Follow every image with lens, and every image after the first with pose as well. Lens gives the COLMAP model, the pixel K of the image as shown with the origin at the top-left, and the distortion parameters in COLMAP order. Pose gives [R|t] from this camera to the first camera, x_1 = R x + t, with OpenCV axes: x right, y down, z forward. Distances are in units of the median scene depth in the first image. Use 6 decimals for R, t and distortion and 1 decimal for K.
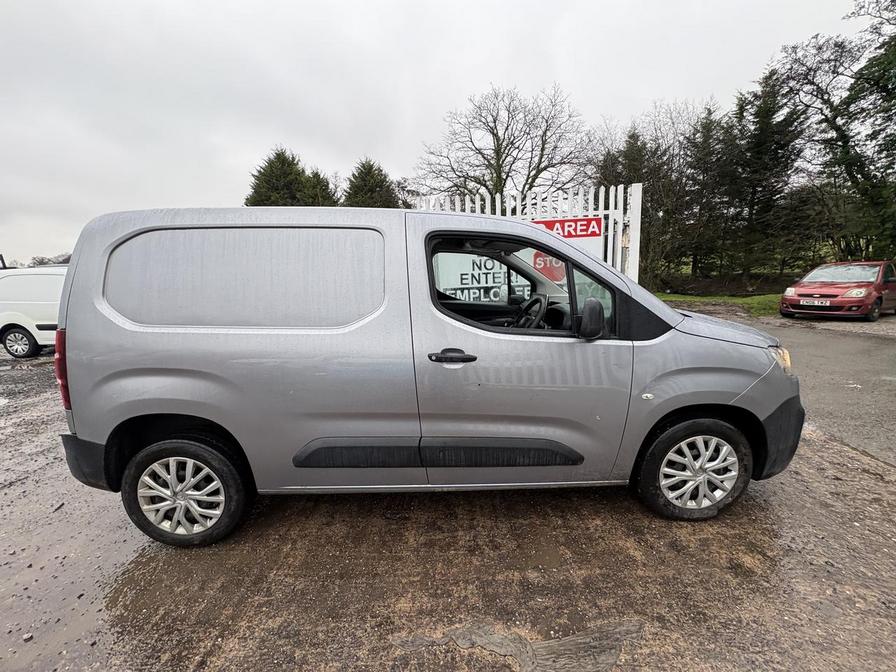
lens RADIAL K [[357.8, 0, 448.2], [0, 357.8, 336.7], [0, 0, 1]] dist [0.004564, -0.000429]
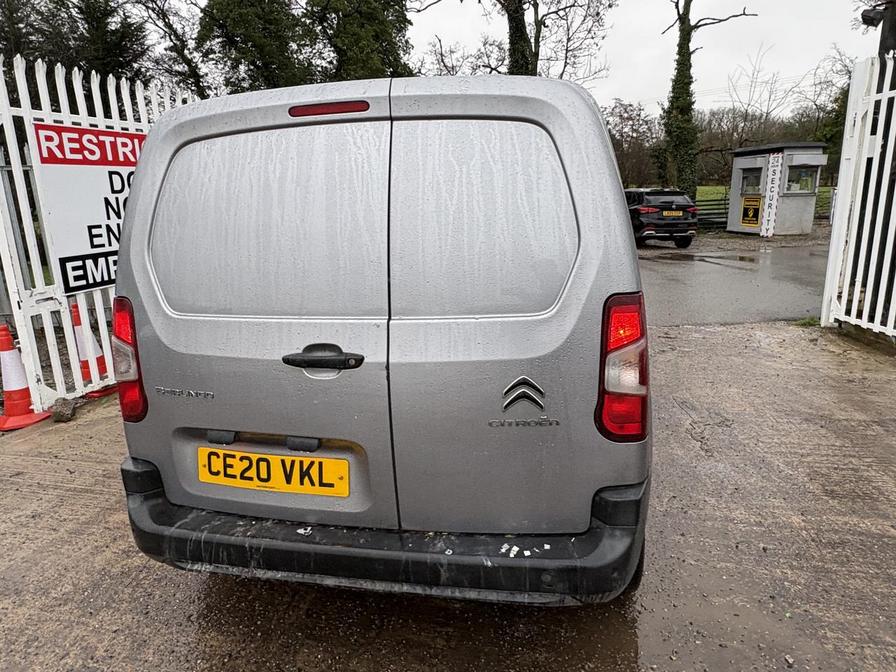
lens RADIAL K [[572.1, 0, 446.3], [0, 572.1, 336.4], [0, 0, 1]] dist [0.003902, 0.003692]
pose [[0.237843, -0.203996, 0.949640, -0.233658], [0.207620, 0.965777, 0.155463, -0.017651], [-0.948854, 0.160189, 0.272057, 0.123163]]
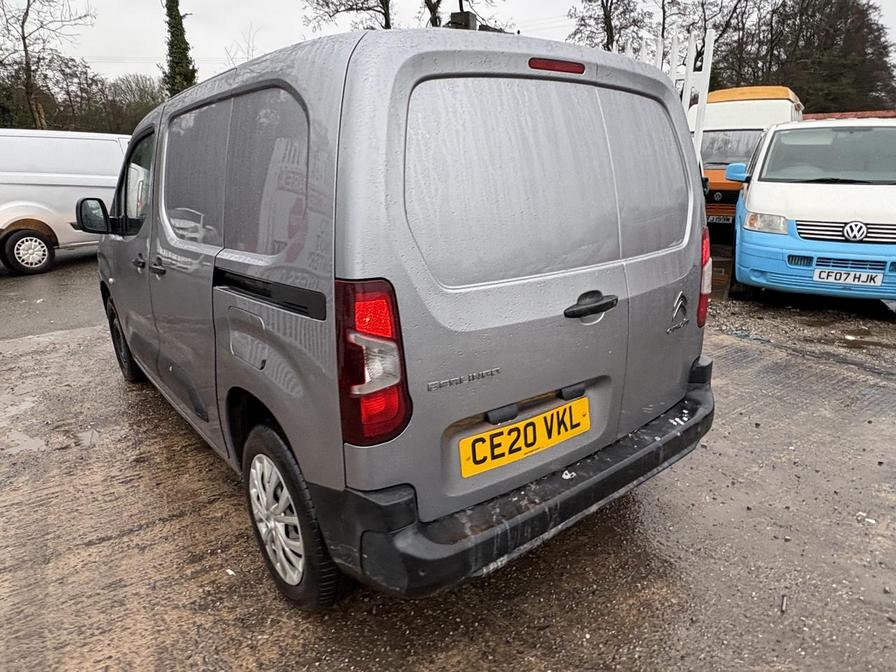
lens RADIAL K [[572.1, 0, 450.7], [0, 572.1, 331.2], [0, 0, 1]] dist [0.003902, 0.003692]
pose [[-0.586050, -0.198401, 0.785610, -0.213560], [0.179504, 0.913678, 0.364651, -0.043721], [-0.790142, 0.354724, -0.499847, 0.254952]]
